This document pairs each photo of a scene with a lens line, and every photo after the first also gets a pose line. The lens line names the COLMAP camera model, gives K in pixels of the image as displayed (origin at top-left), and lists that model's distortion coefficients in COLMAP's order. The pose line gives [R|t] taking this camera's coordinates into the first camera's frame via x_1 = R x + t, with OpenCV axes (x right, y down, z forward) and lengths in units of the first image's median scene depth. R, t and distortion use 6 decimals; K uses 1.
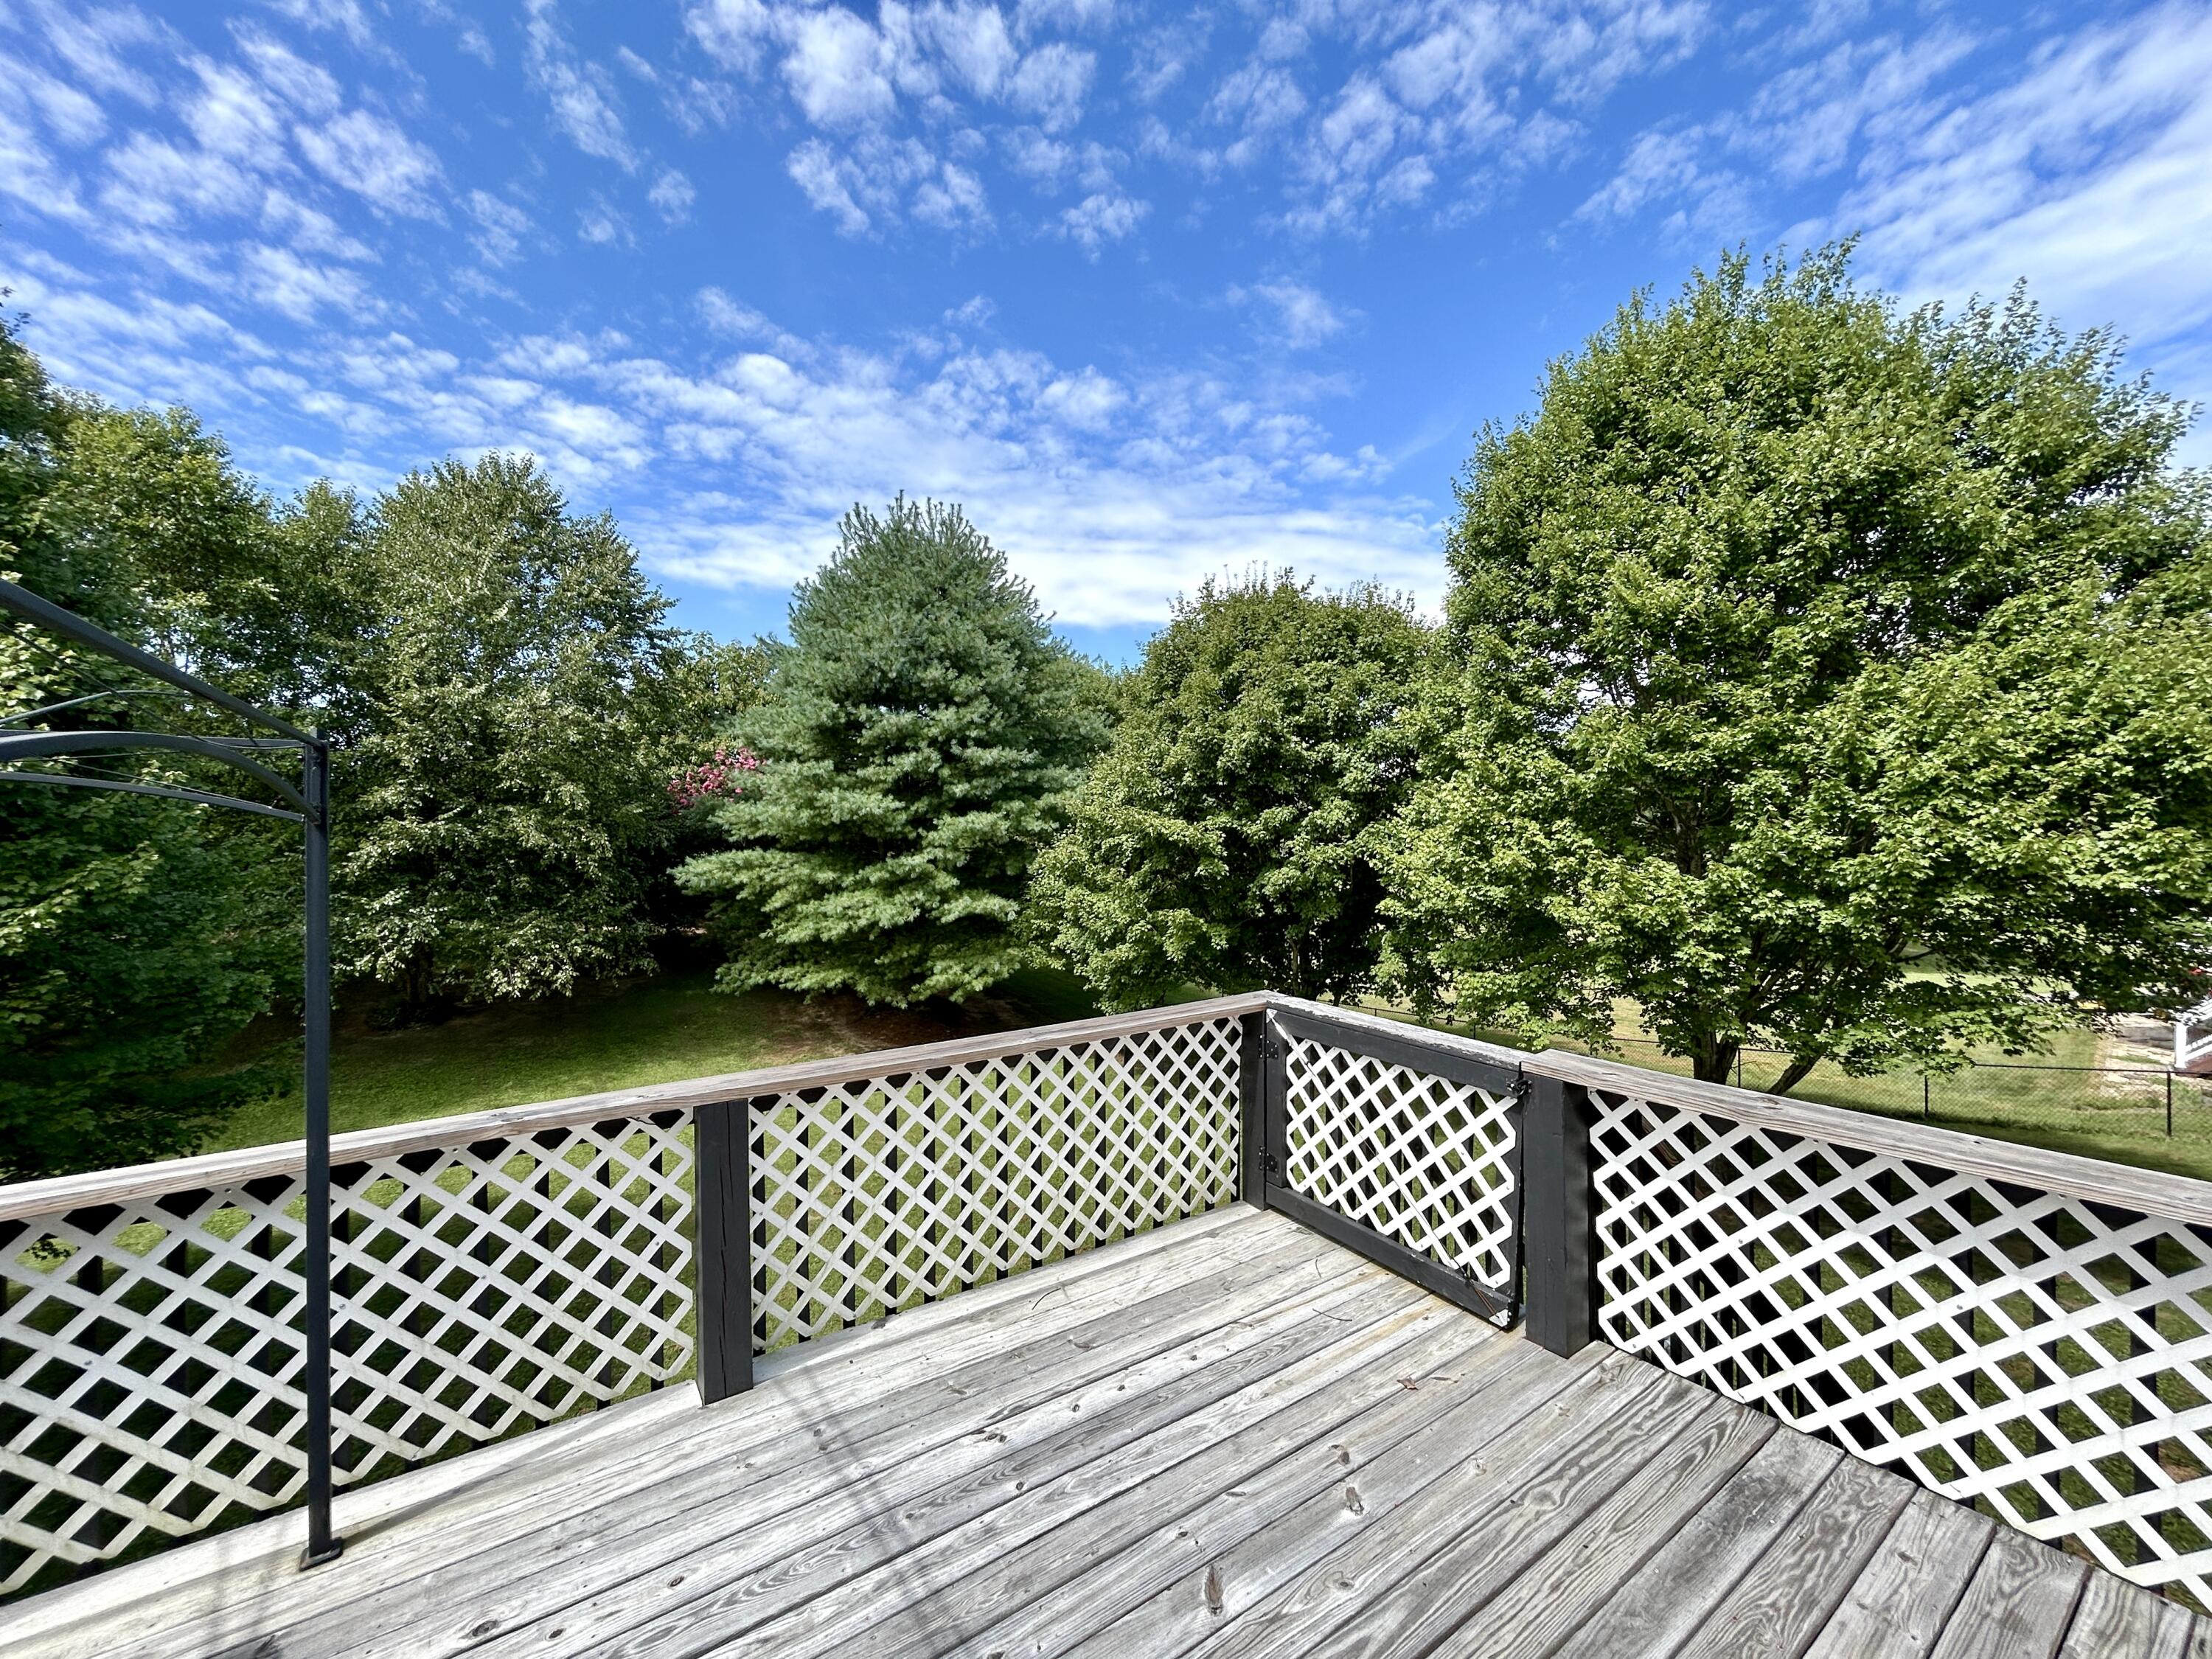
lens RADIAL K [[892.0, 0, 1123.0], [0, 892.0, 818.4], [0, 0, 1]] dist [0.000069, -0.001042]
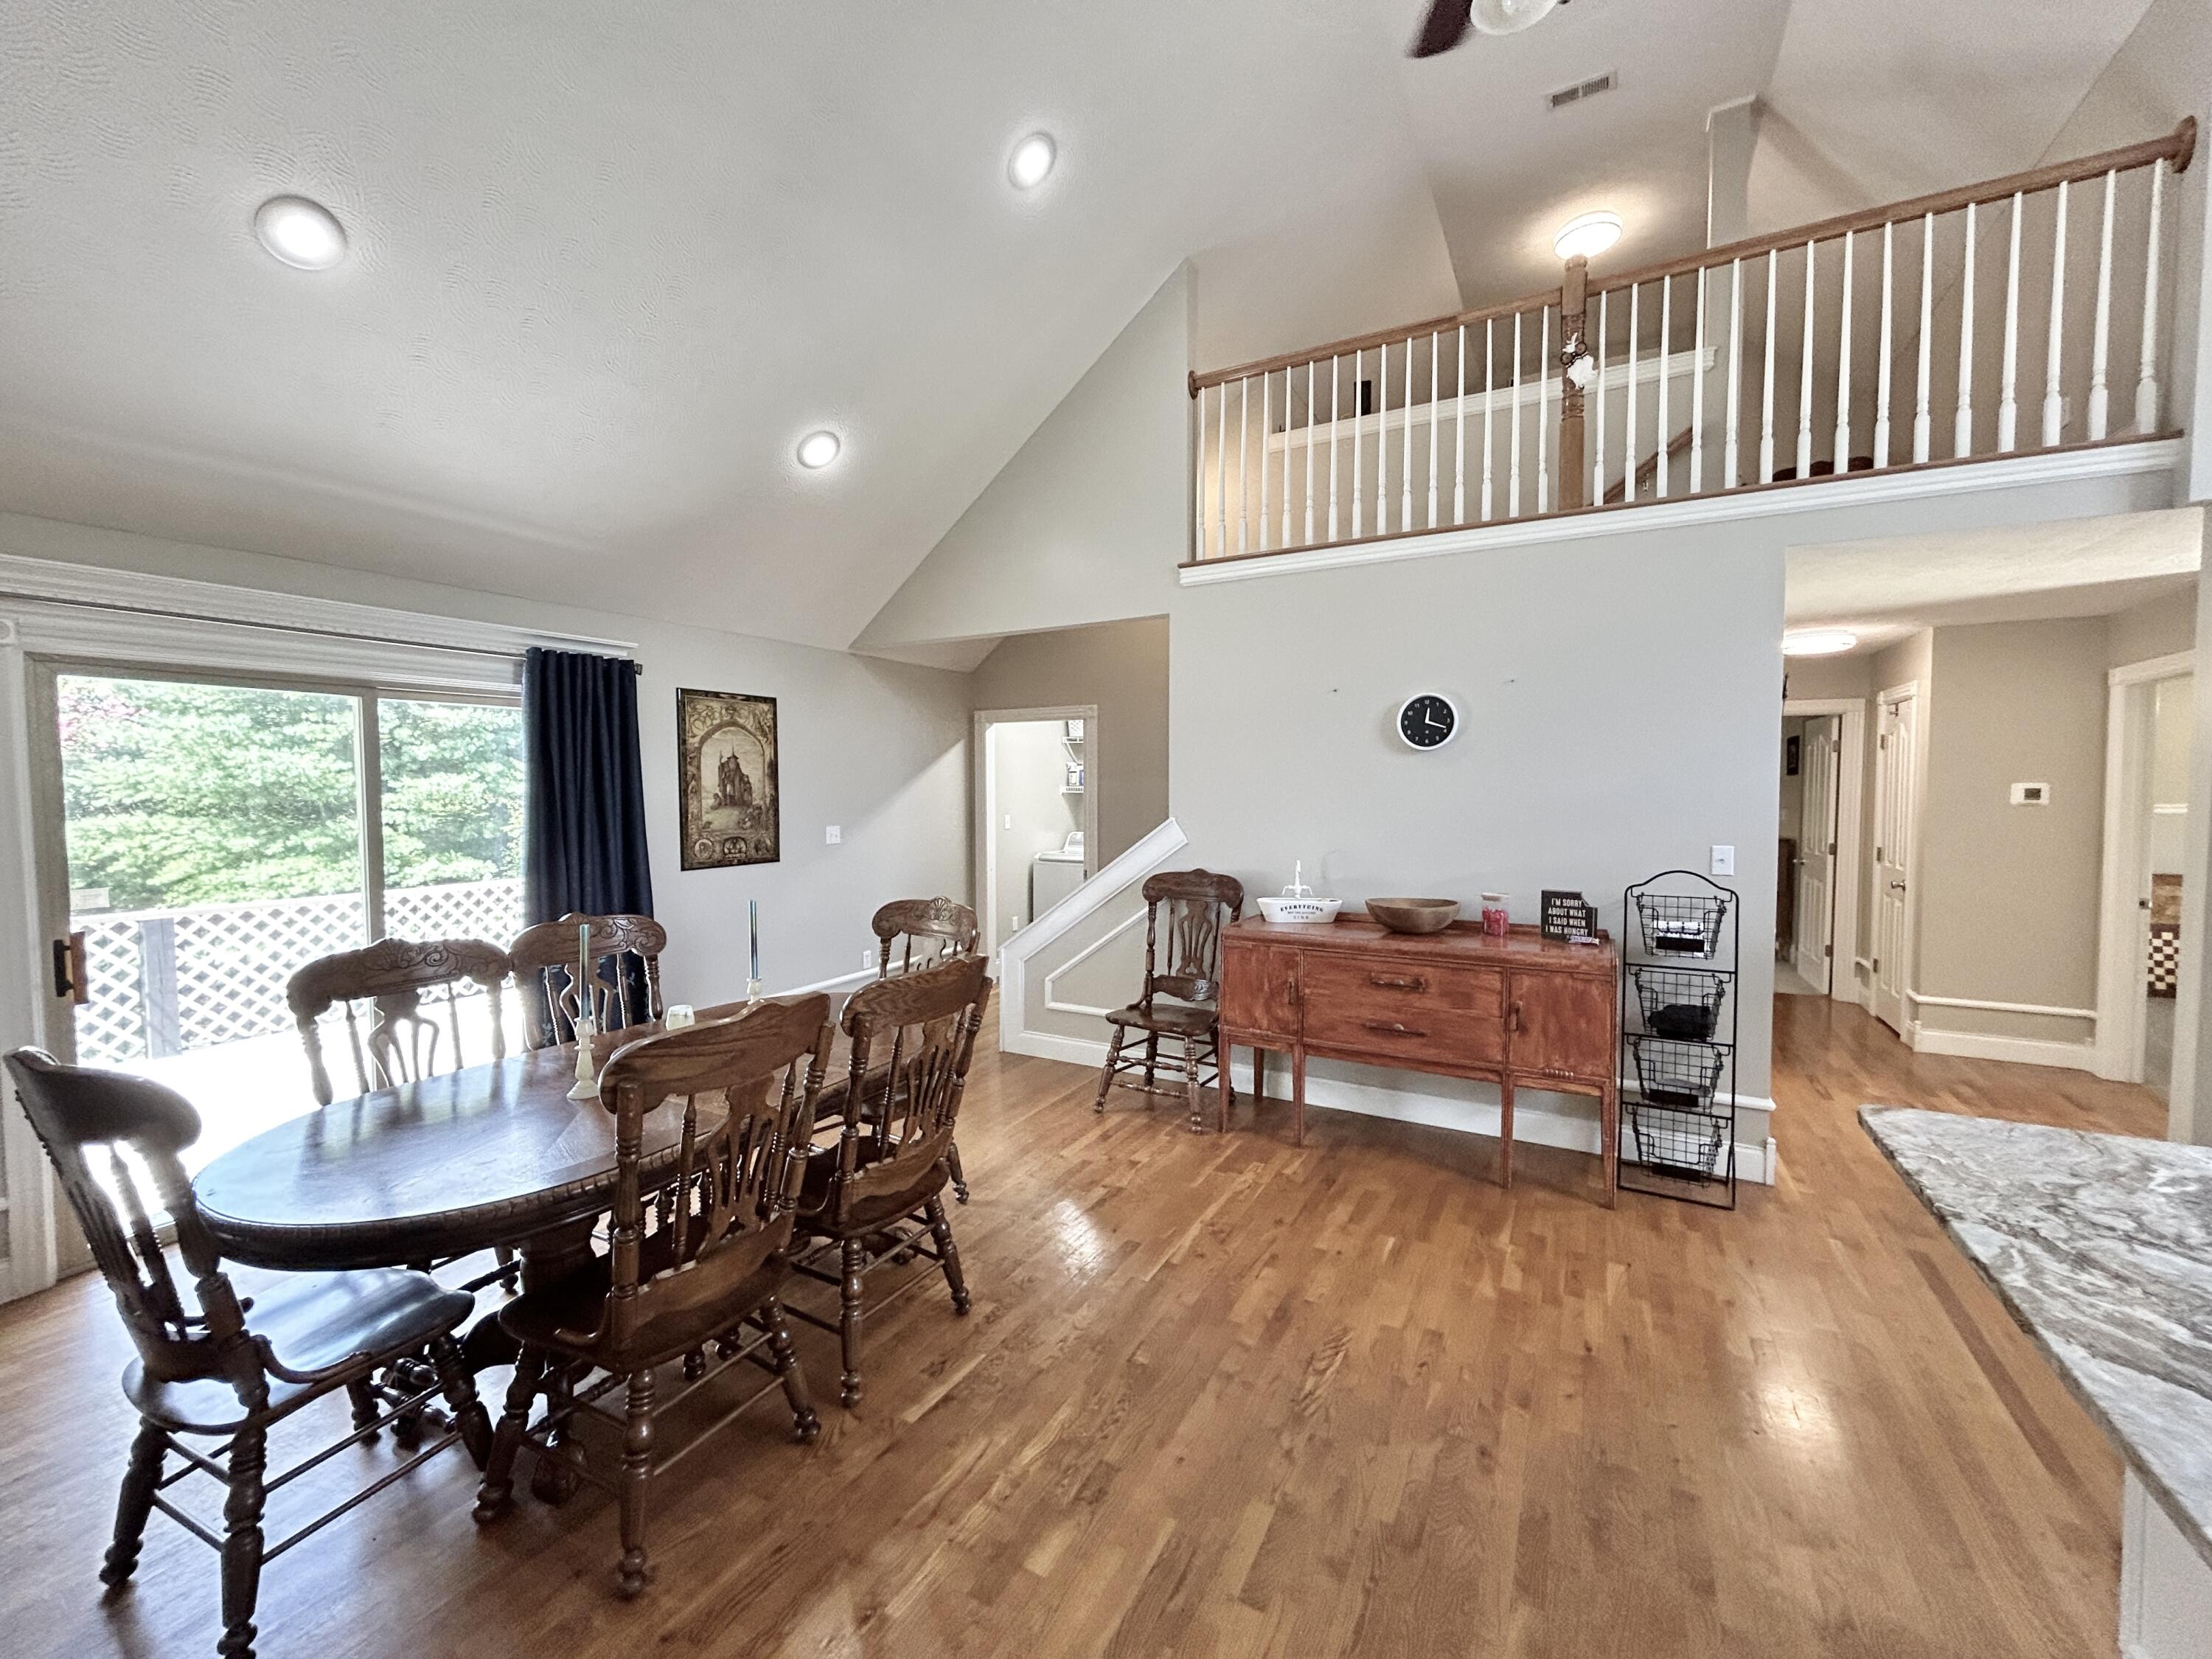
lens RADIAL K [[892.0, 0, 1098.0], [0, 892.0, 814.9], [0, 0, 1]] dist [0.000069, -0.001042]
pose [[0.890058, -0.010367, 0.455730, 0.030204], [-0.002915, 0.999591, 0.028432, 0.007891], [-0.455839, -0.026634, 0.889664, -0.211806]]
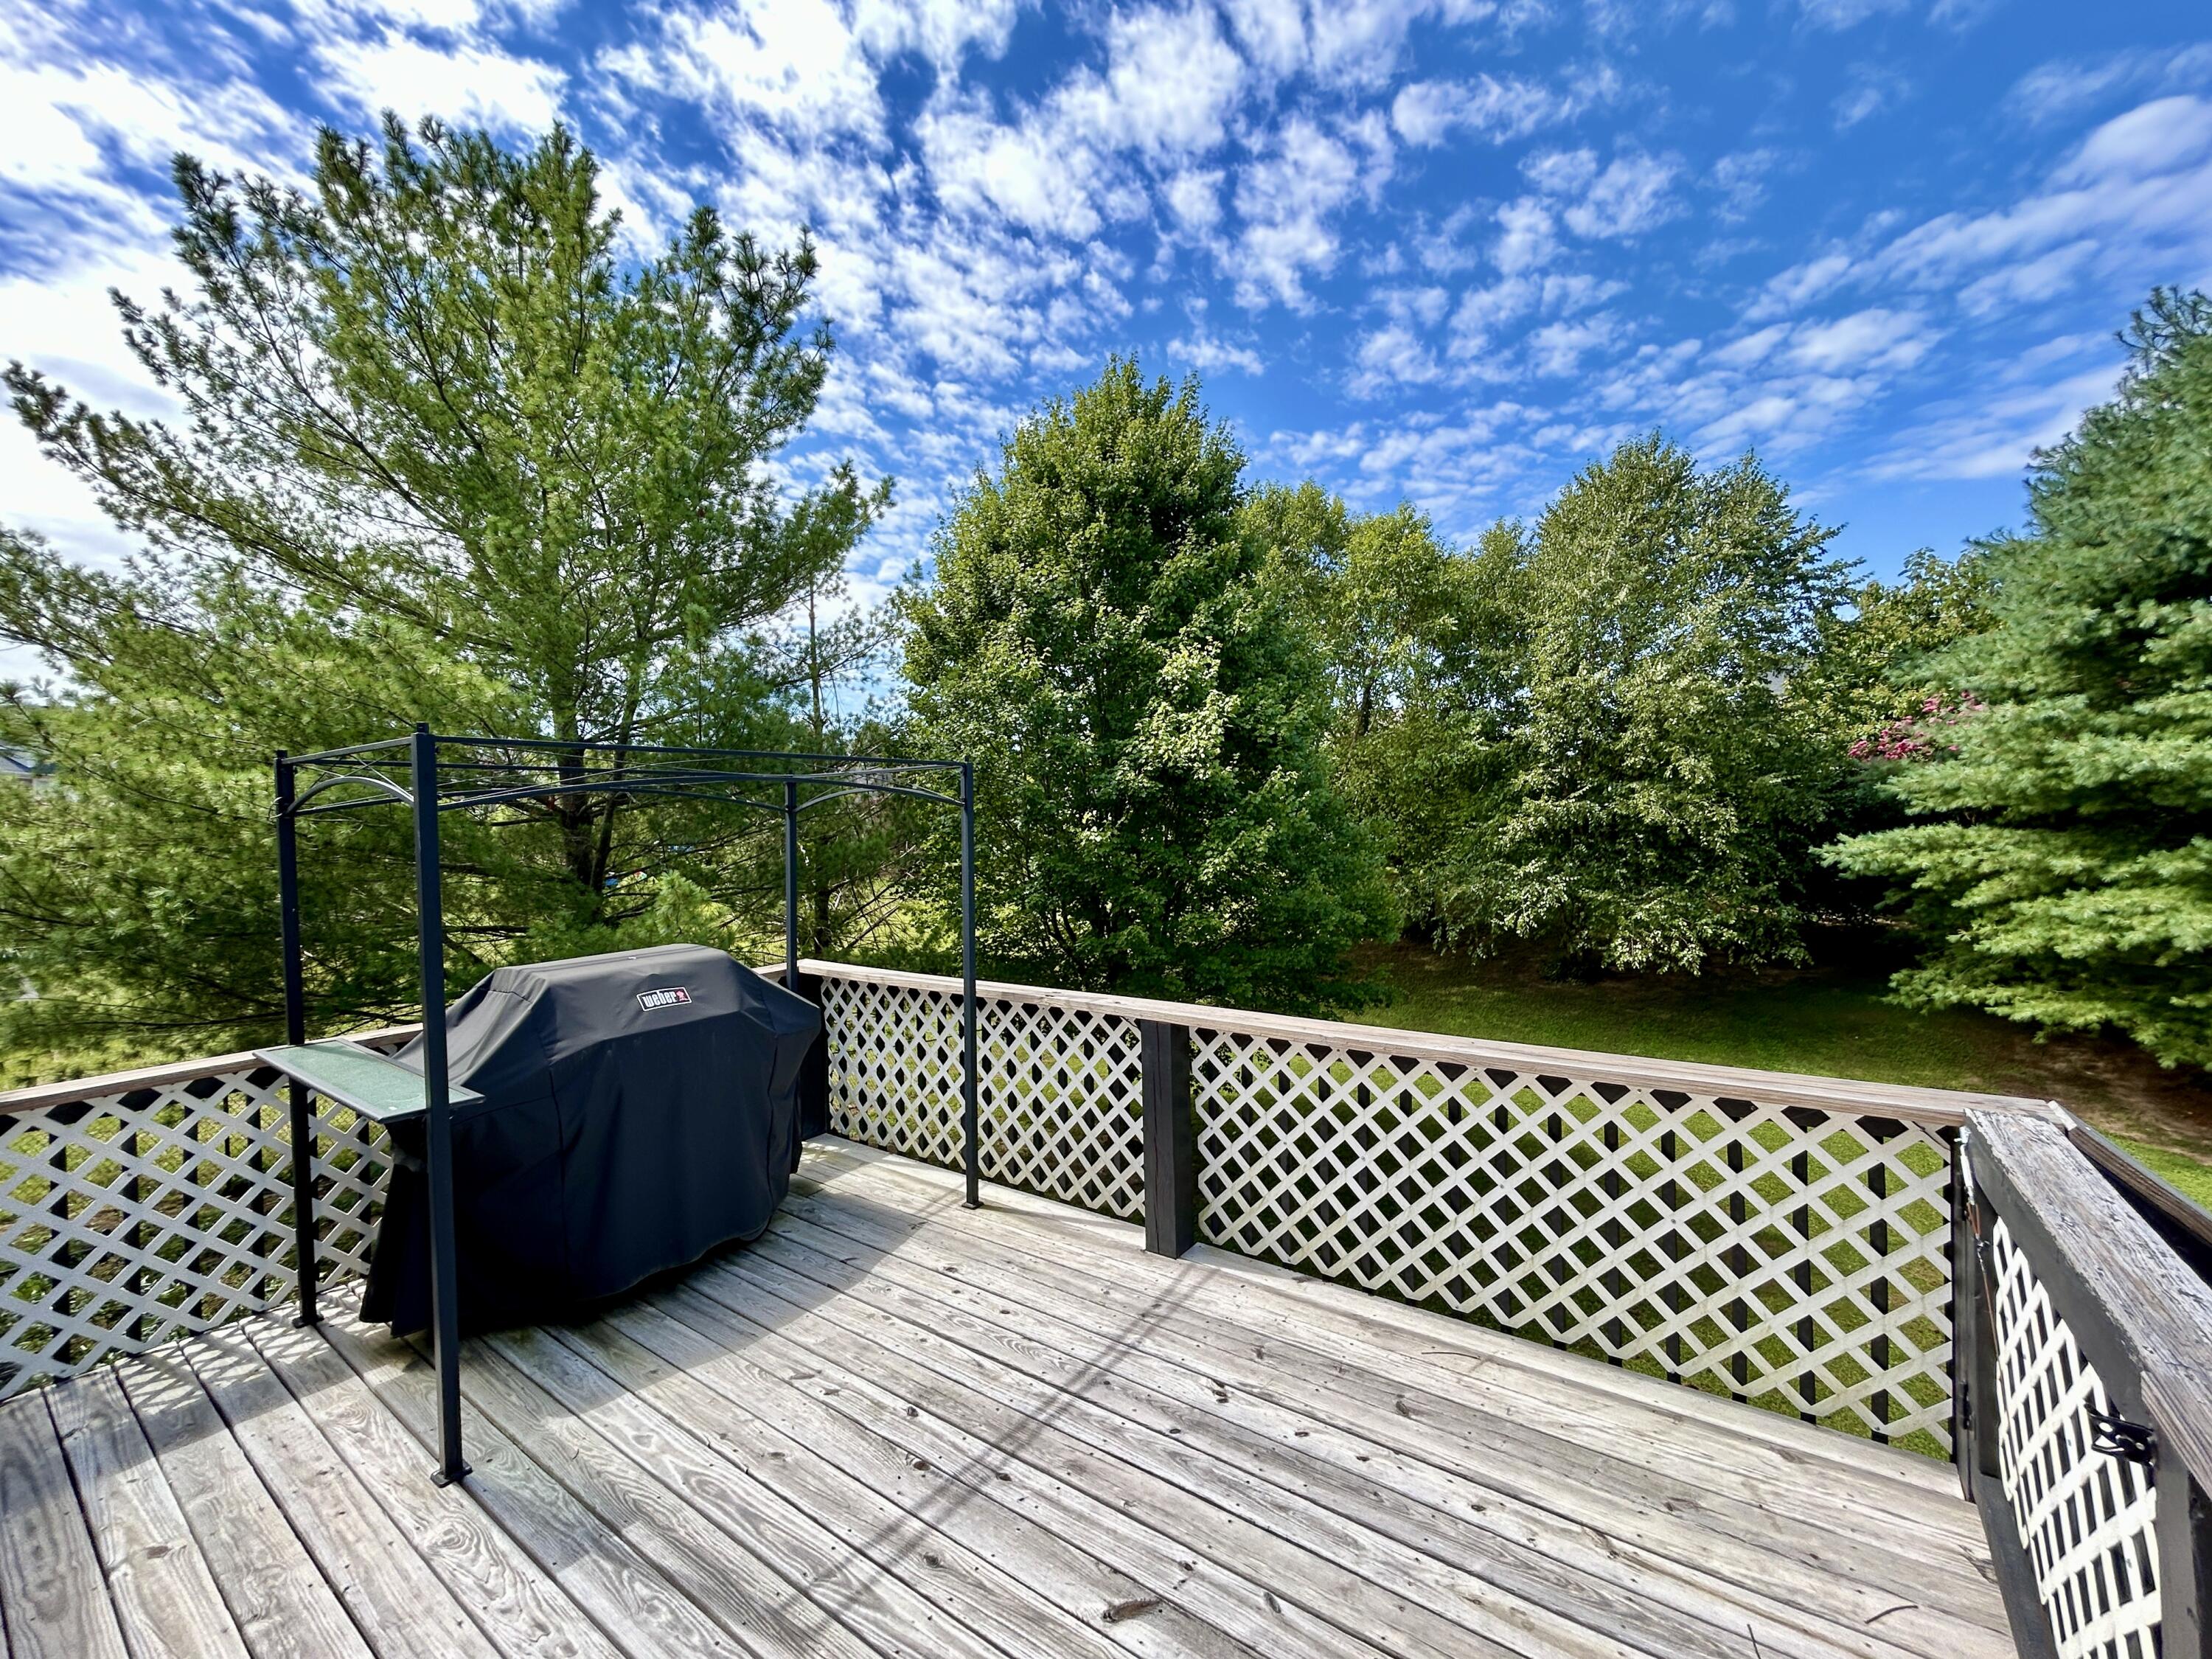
lens RADIAL K [[892.0, 0, 1070.7], [0, 892.0, 824.2], [0, 0, 1]] dist [0.000069, -0.001042]
pose [[0.321567, 0.000666, -0.946887, 0.072021], [0.031501, 0.999439, 0.011400, 0.001902], [0.946363, -0.033494, 0.321365, 0.049420]]
